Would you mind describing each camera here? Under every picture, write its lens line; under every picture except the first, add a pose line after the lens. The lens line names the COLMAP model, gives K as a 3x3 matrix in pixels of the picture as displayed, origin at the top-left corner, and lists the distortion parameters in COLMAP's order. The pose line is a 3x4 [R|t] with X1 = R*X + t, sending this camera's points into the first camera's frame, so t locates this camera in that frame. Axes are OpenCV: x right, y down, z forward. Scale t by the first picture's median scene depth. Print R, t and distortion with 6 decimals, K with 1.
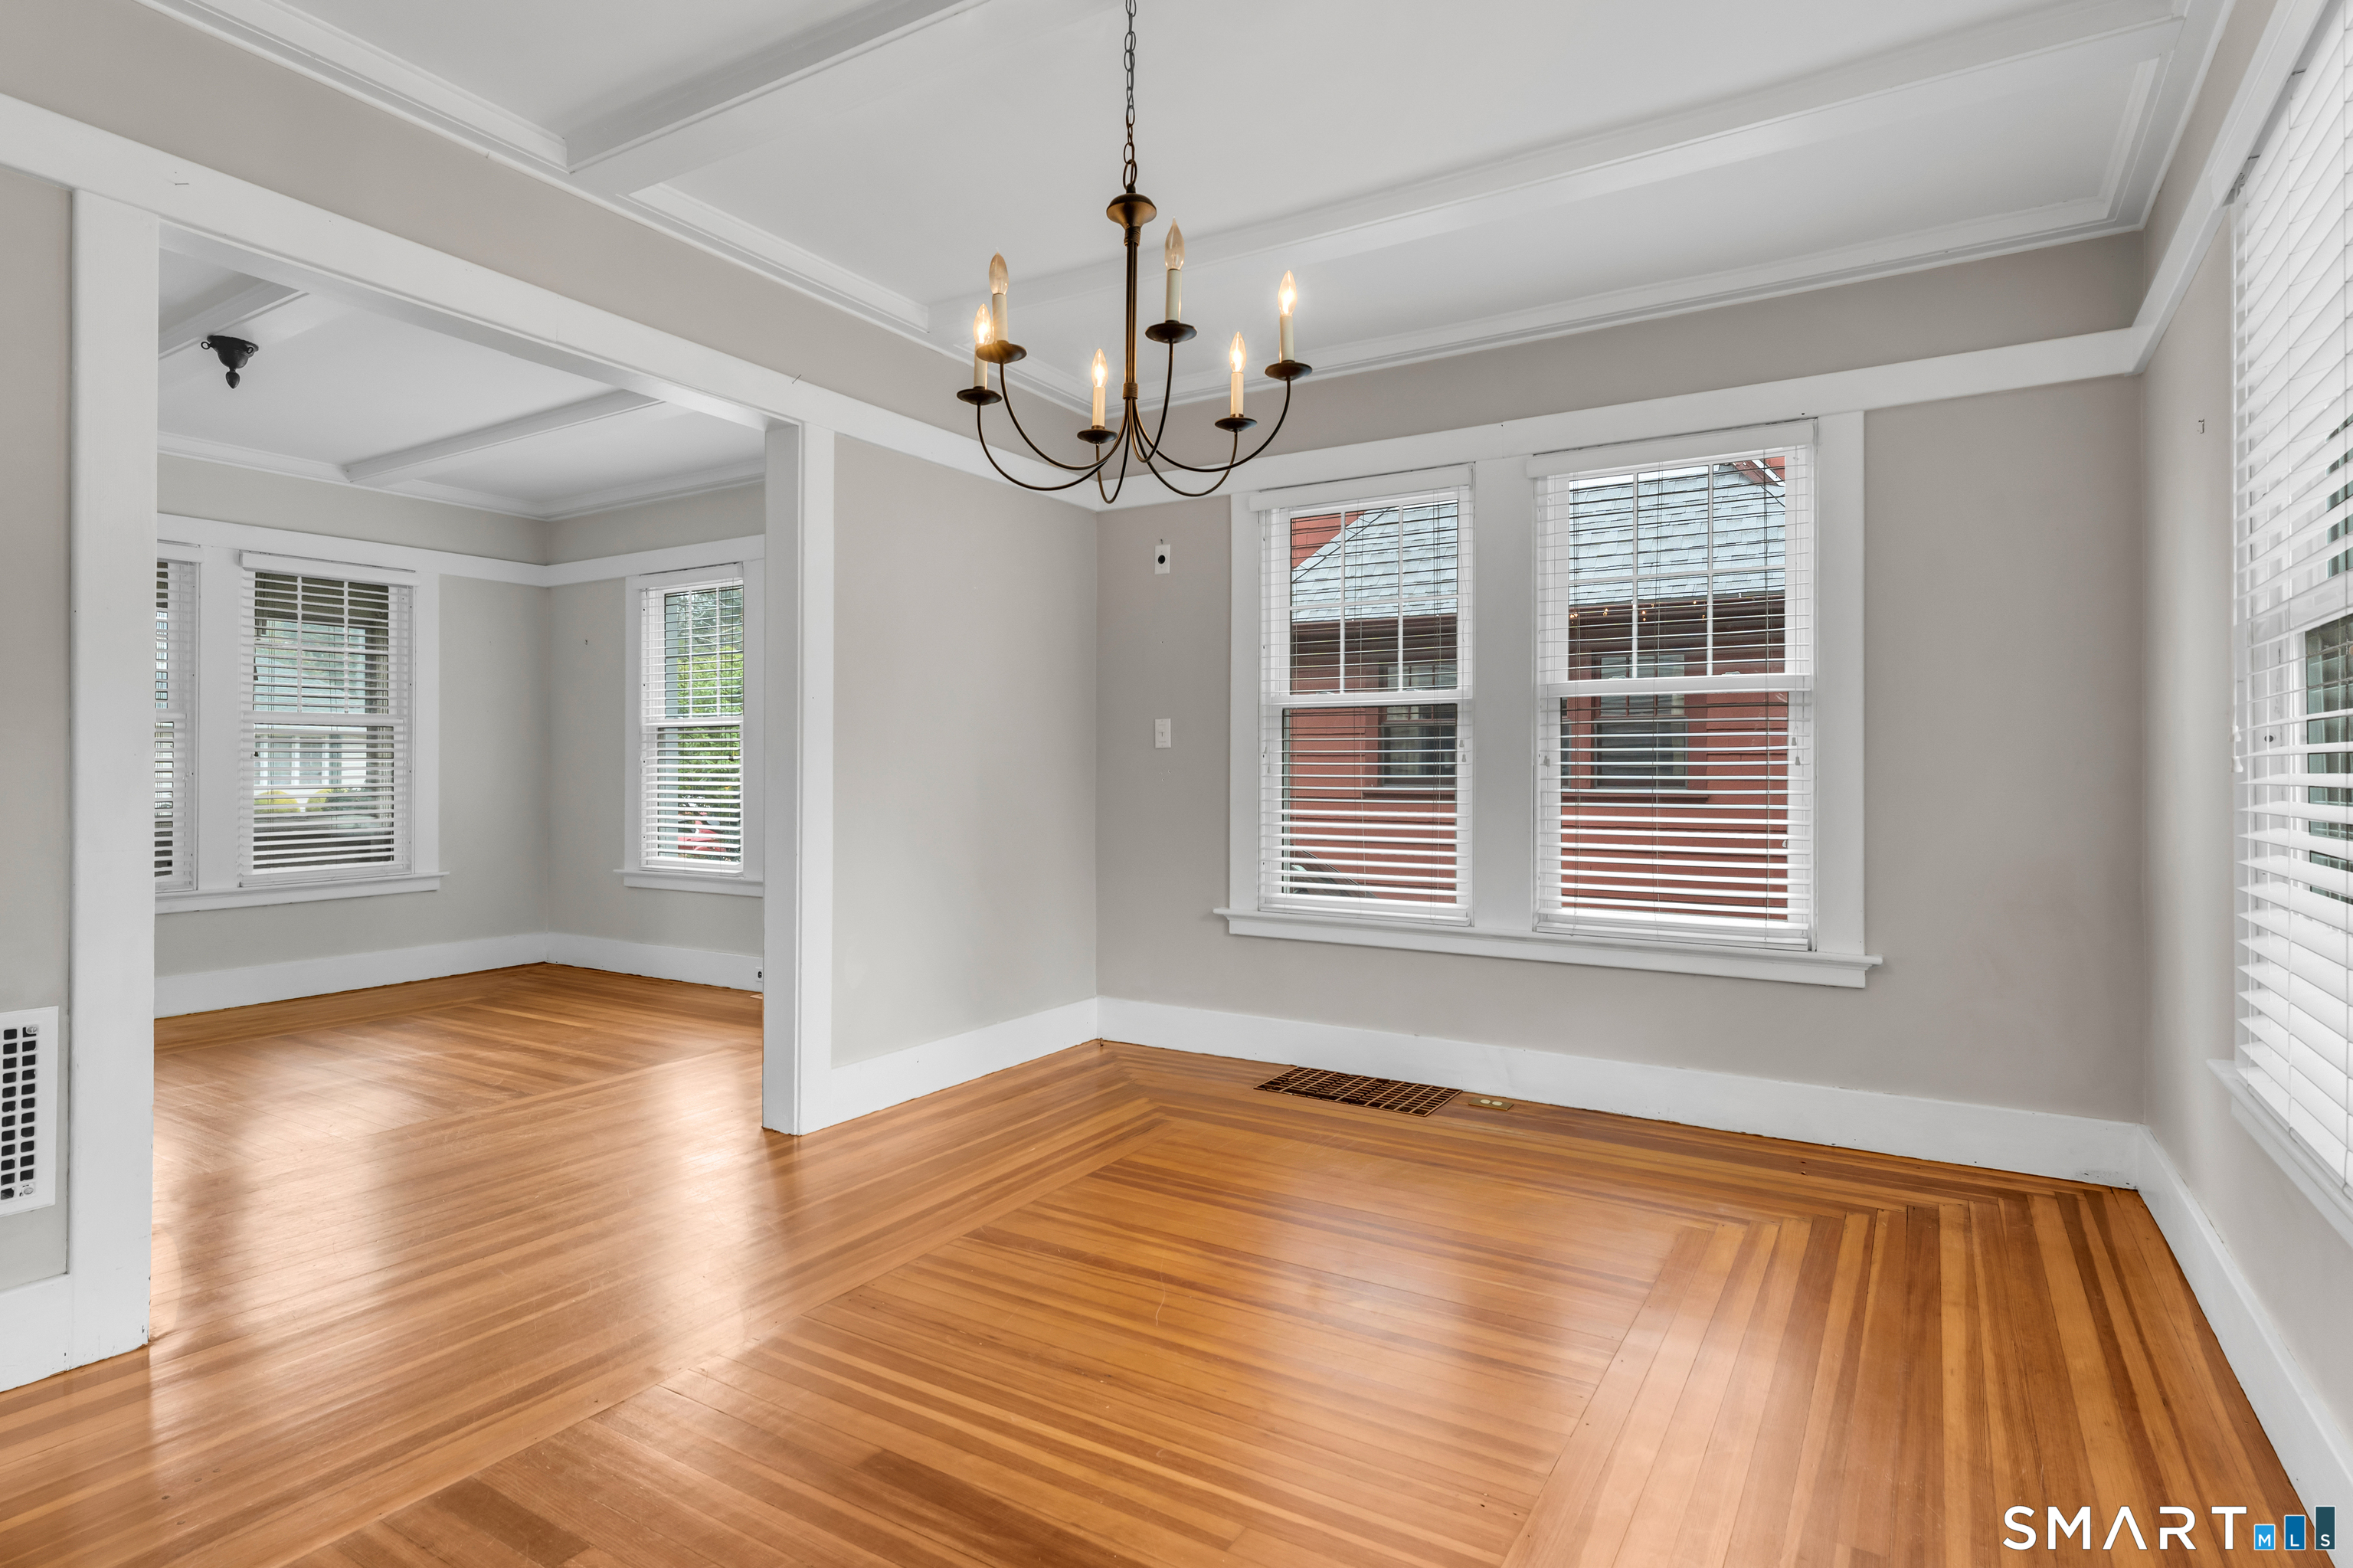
lens RADIAL K [[1231.2, 0, 1176.5], [0, 1231.2, 784.0], [0, 0, 1]] dist [0.001193, 0.000060]
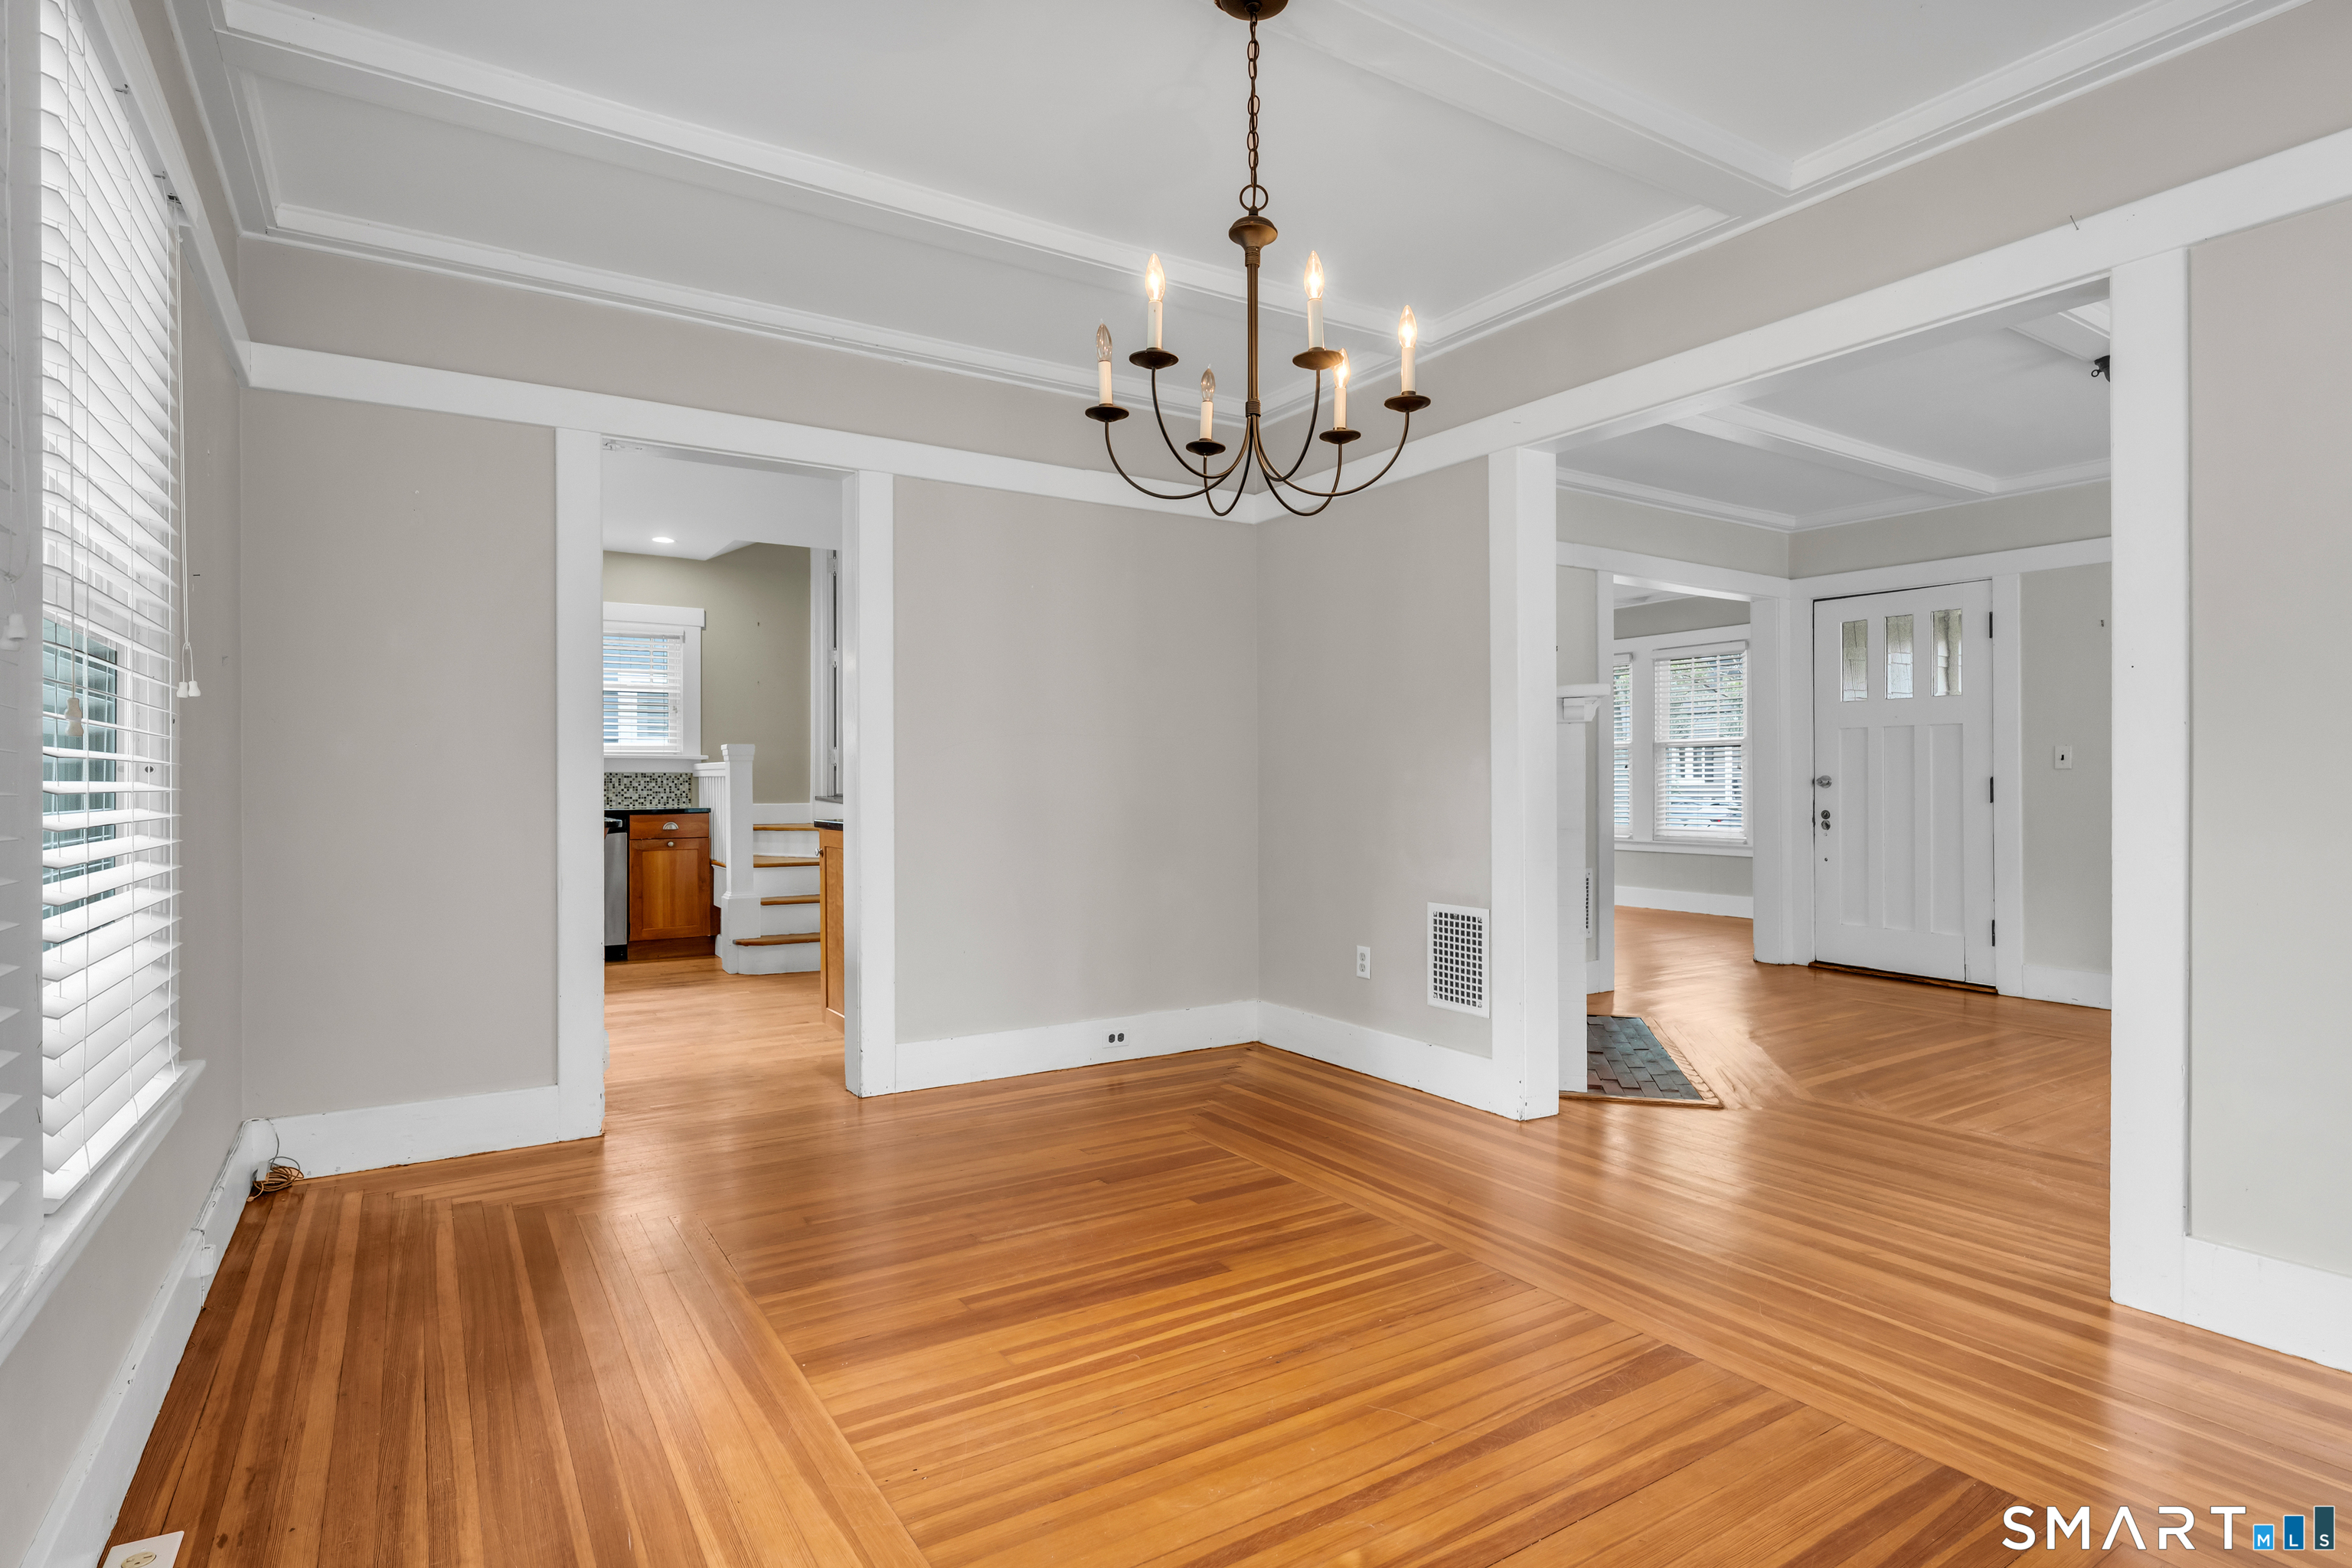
lens RADIAL K [[1195.7, 0, 1166.7], [0, 1195.7, 788.1], [0, 0, 1]] dist [0.003485, -0.000009]
pose [[-0.440924, 0.005441, -0.897528, 0.884546], [-0.004668, 0.999954, 0.008356, -0.011271], [0.897532, 0.007874, -0.440878, 1.348788]]
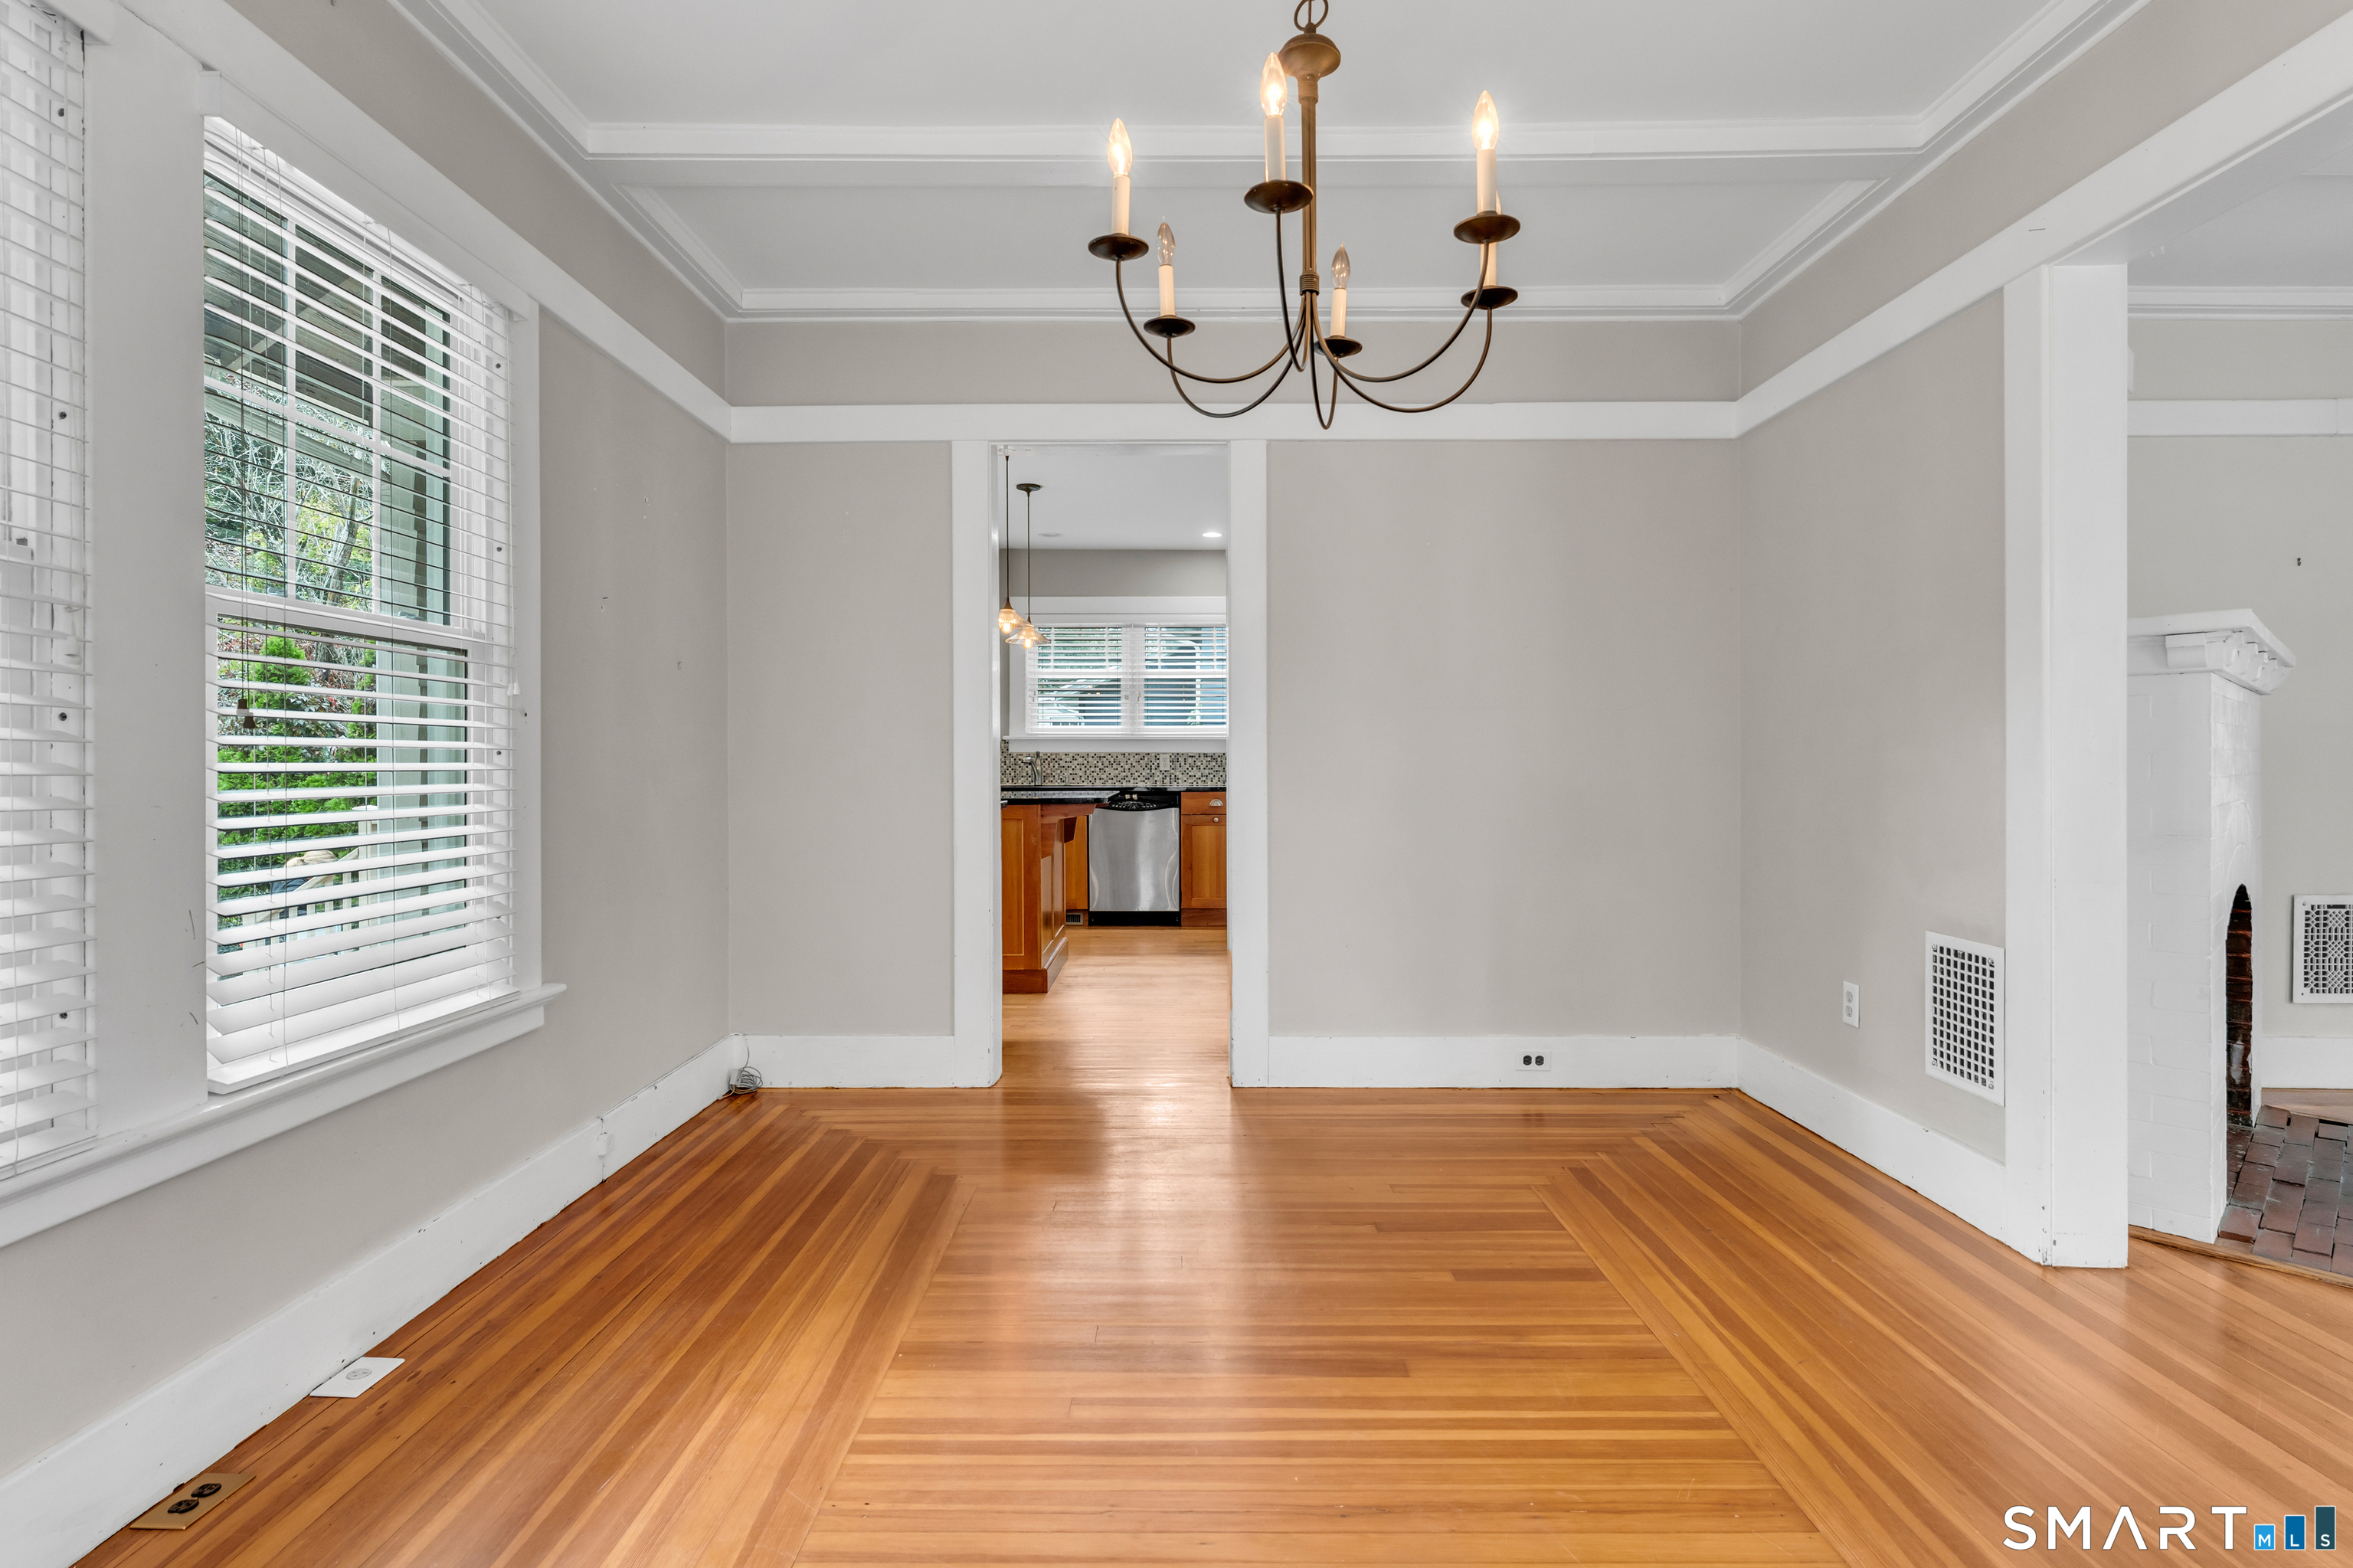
lens RADIAL K [[1188.6, 0, 1180.4], [0, 1188.6, 771.9], [0, 0, 1]] dist [0.000363, -0.001056]
pose [[-0.851223, 0.004987, -0.524781, 0.437304], [-0.003204, 0.999887, 0.014699, -0.014519], [0.524795, 0.014194, -0.851110, 1.586236]]
